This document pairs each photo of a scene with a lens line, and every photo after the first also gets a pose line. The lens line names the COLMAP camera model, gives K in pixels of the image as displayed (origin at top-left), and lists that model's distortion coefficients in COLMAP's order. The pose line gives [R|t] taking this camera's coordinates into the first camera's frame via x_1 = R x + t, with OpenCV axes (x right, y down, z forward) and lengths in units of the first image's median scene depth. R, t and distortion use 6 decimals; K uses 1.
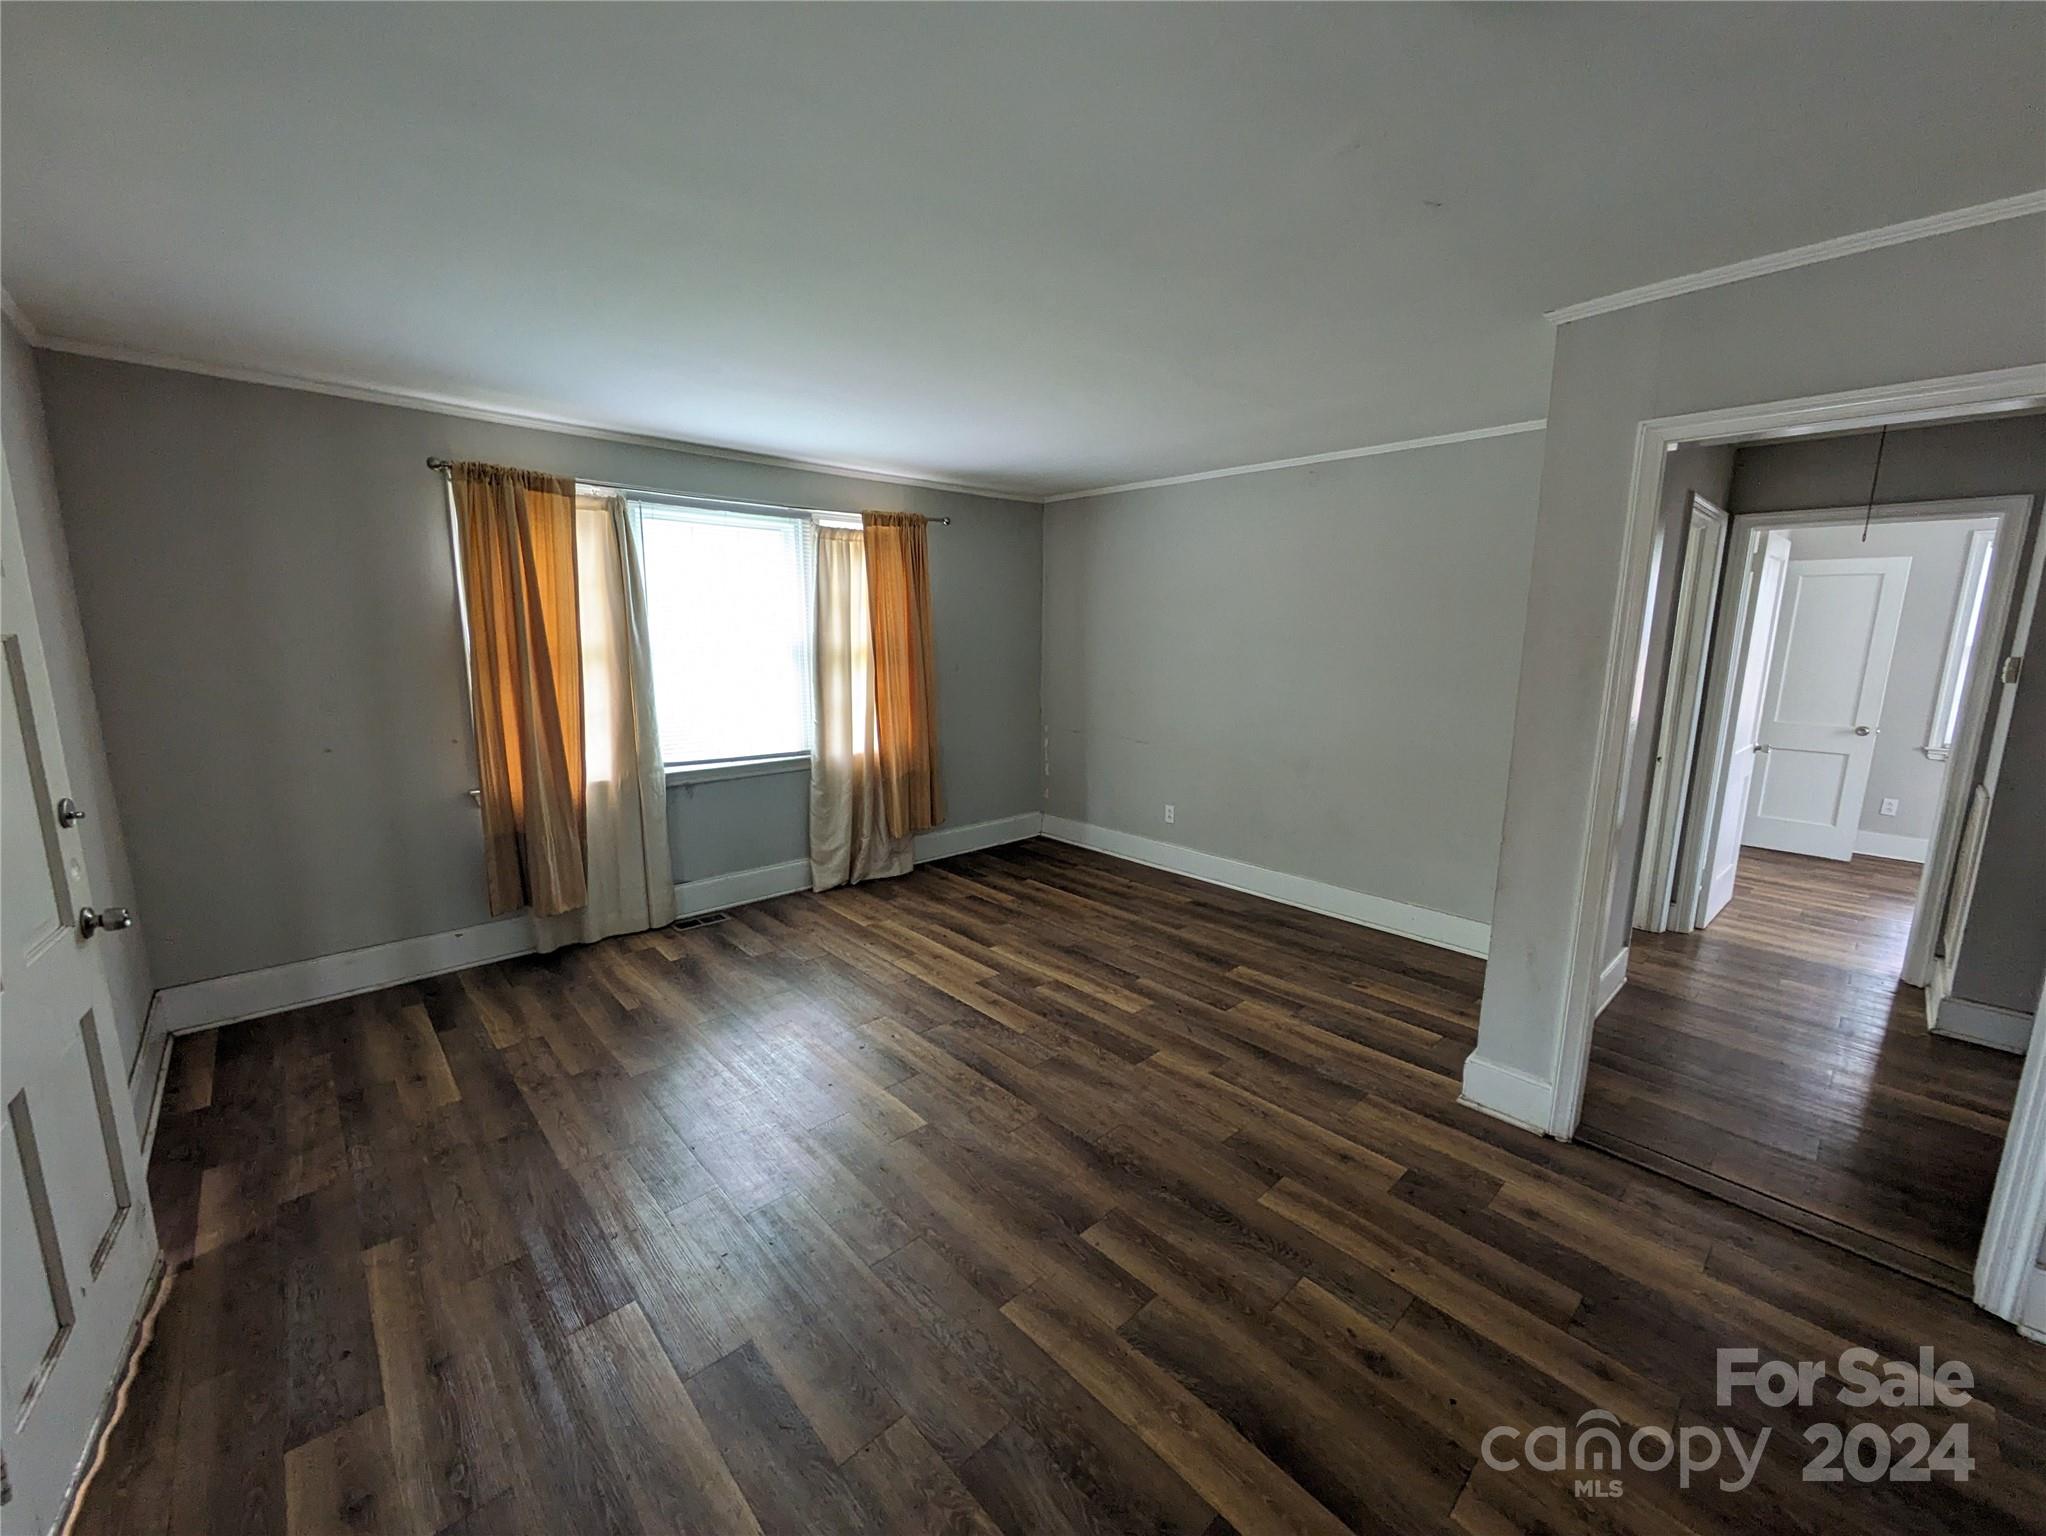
lens RADIAL K [[815.2, 0, 1025.4], [0, 815.2, 763.3], [0, 0, 1]] dist [-0.000698, 0.003251]
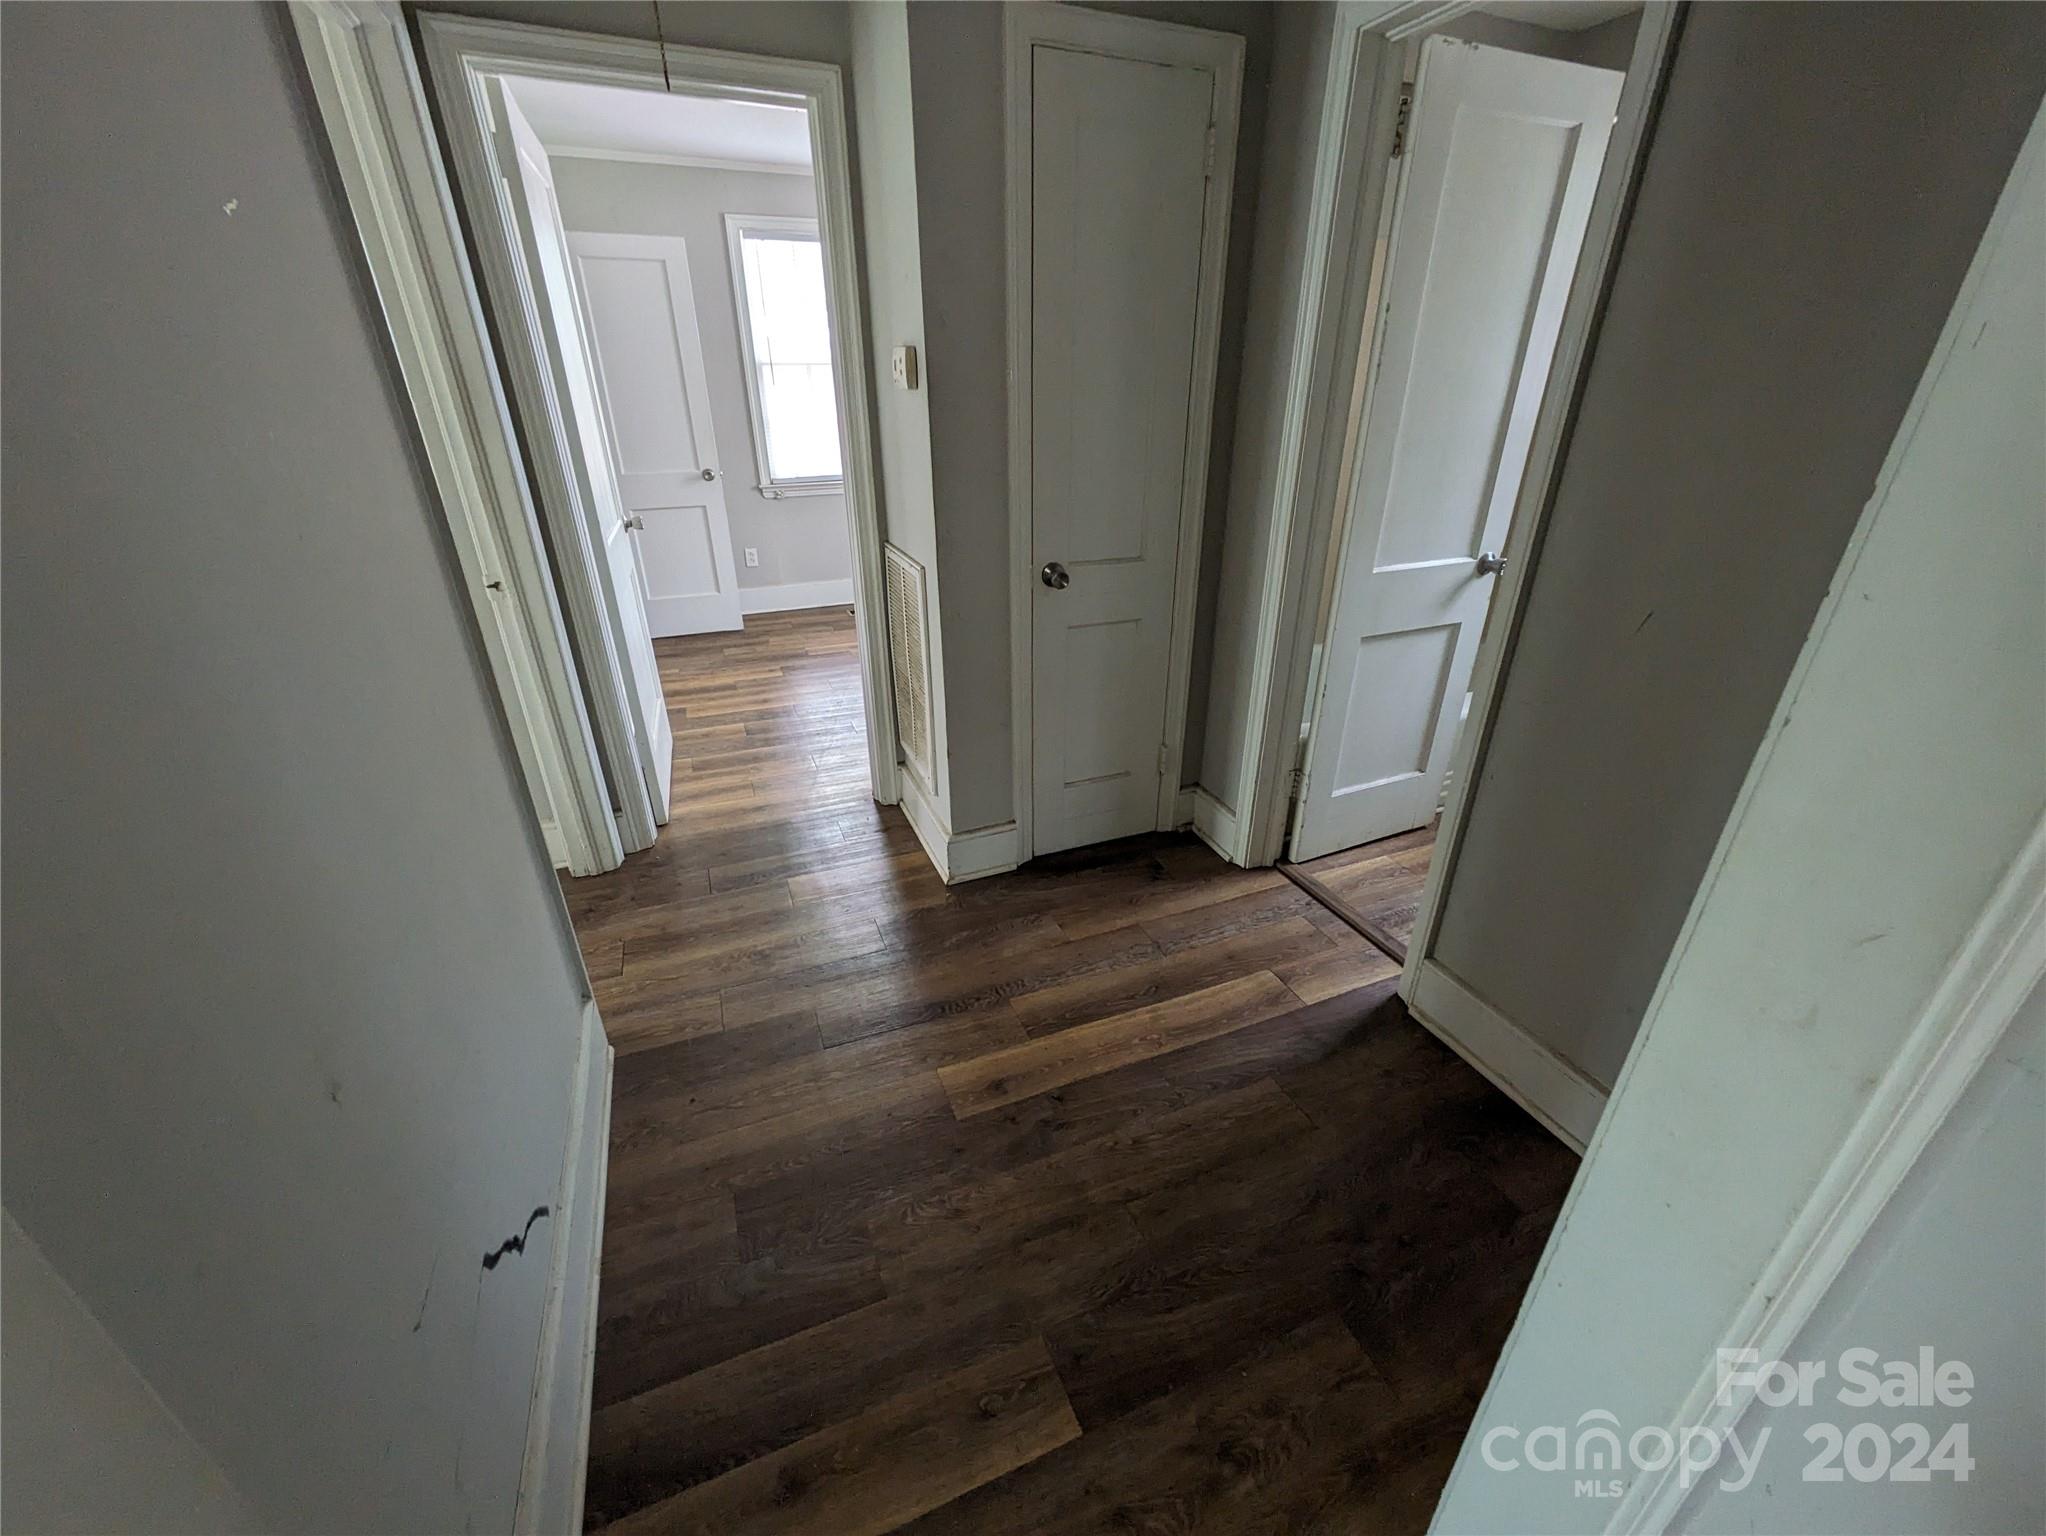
lens RADIAL K [[815.2, 0, 1025.4], [0, 815.2, 763.3], [0, 0, 1]] dist [-0.000698, 0.003251]
pose [[0.352536, -0.415671, 0.838412, 0.523693], [0.169336, 0.909479, 0.379702, -0.053134], [-0.920349, 0.008115, 0.391013, 0.621899]]
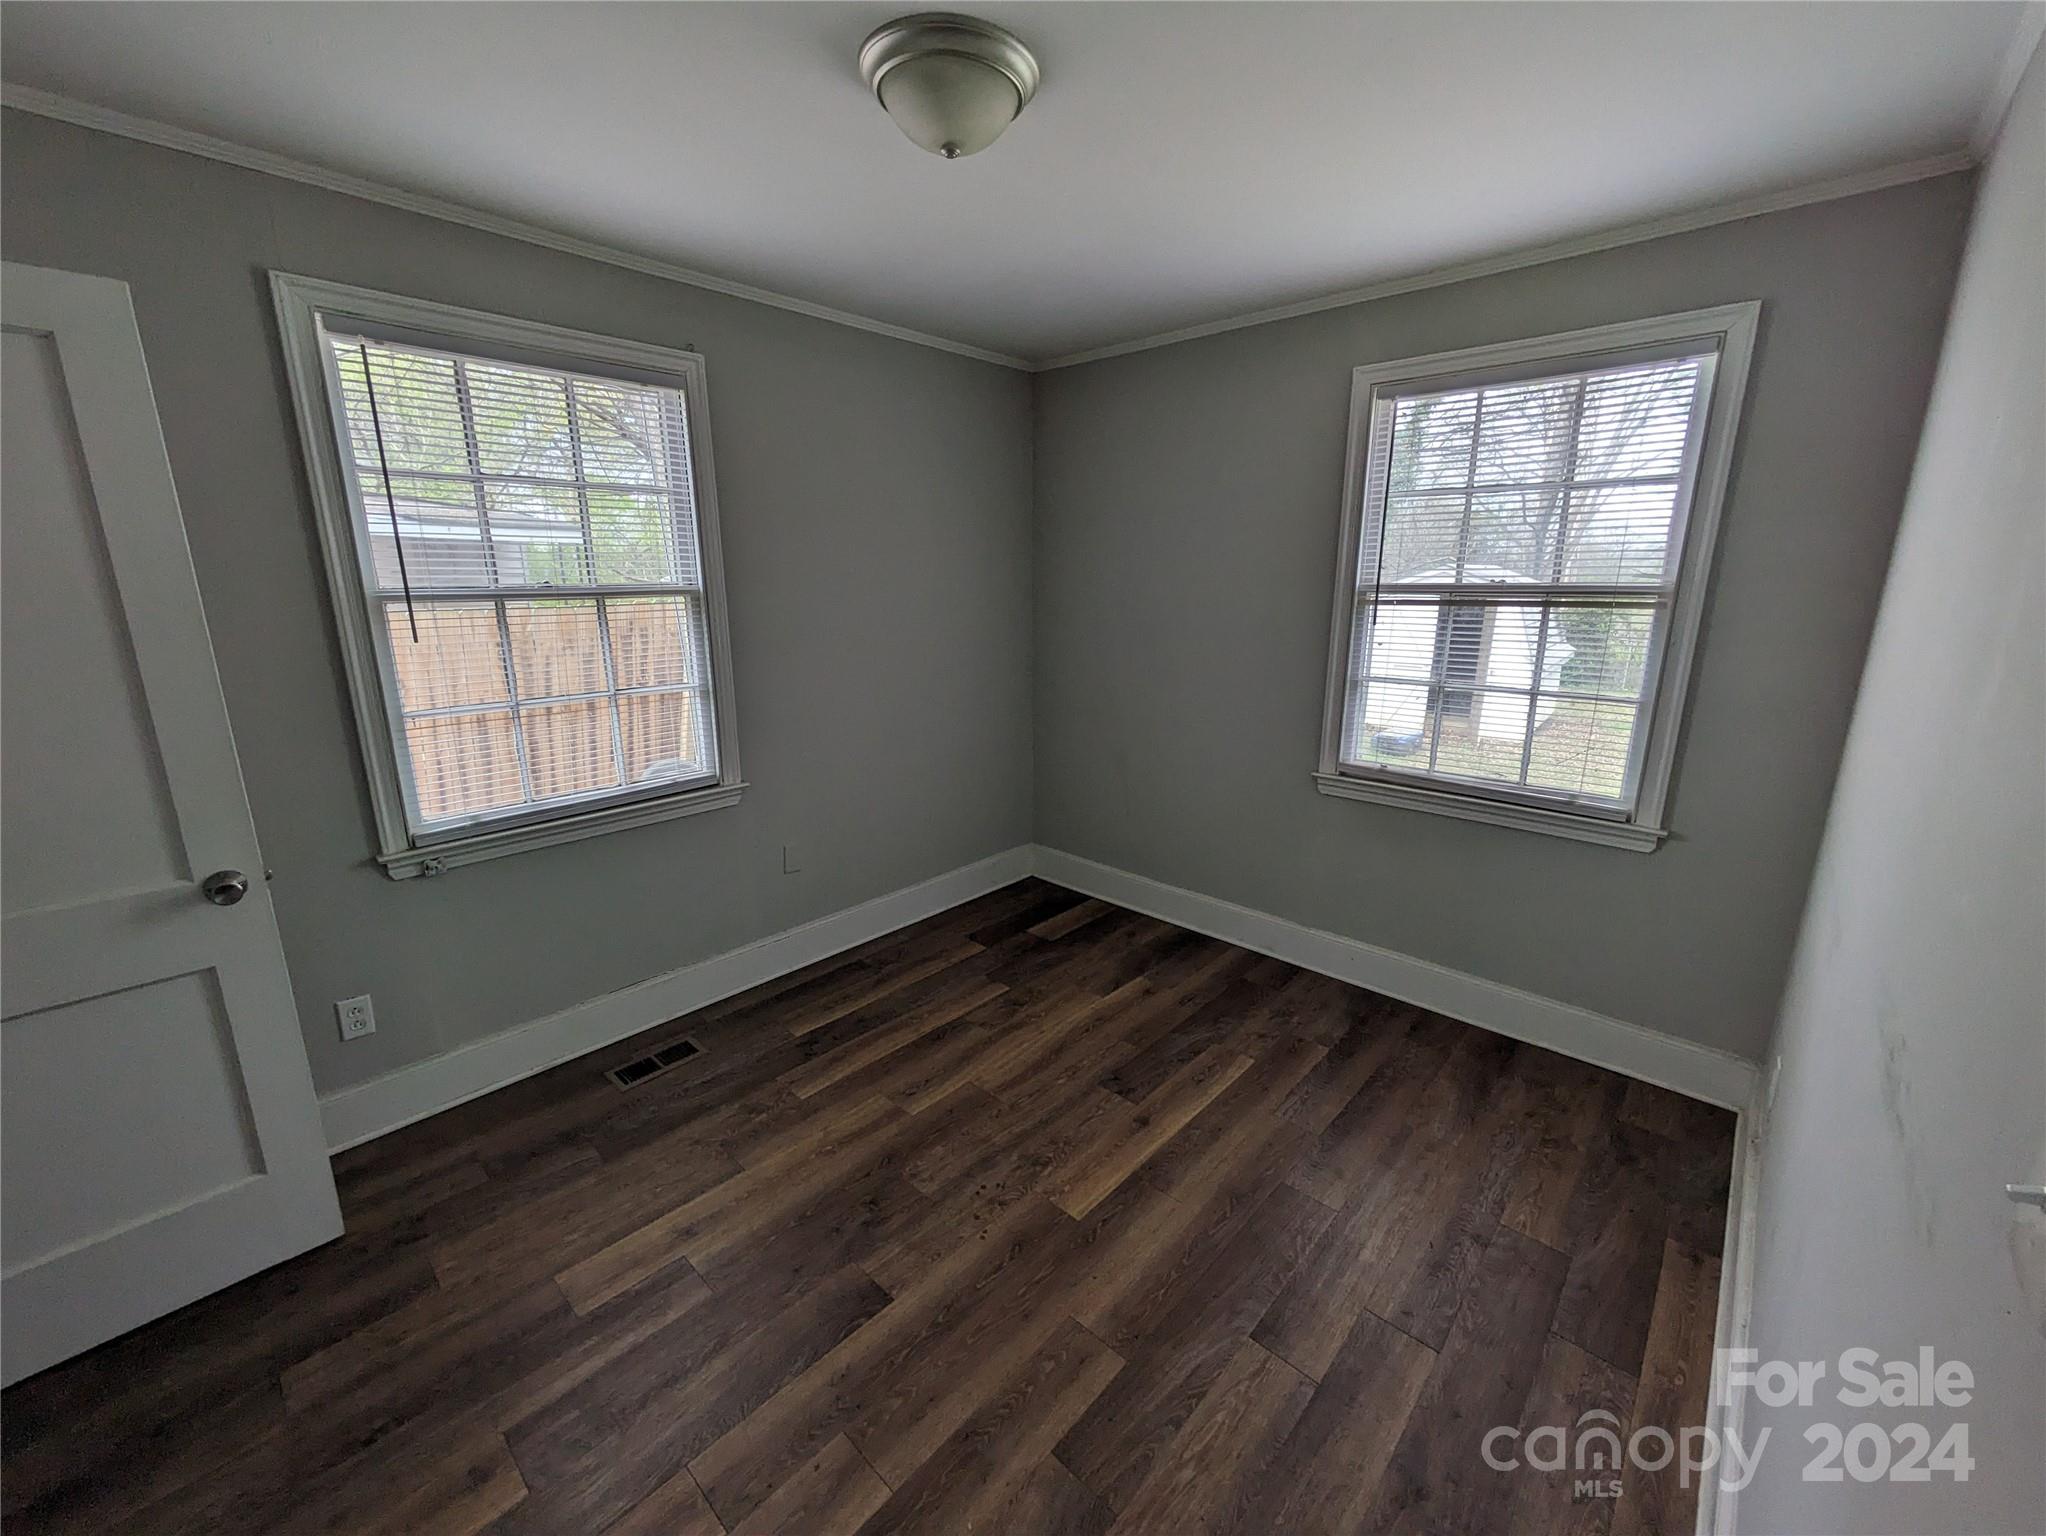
lens RADIAL K [[815.2, 0, 1025.4], [0, 815.2, 763.3], [0, 0, 1]] dist [-0.000698, 0.003251]
pose [[-0.069877, -0.245112, 0.966973, 1.174266], [0.170427, 0.952158, 0.253672, -0.176897], [-0.982890, 0.182524, -0.024761, 1.149986]]
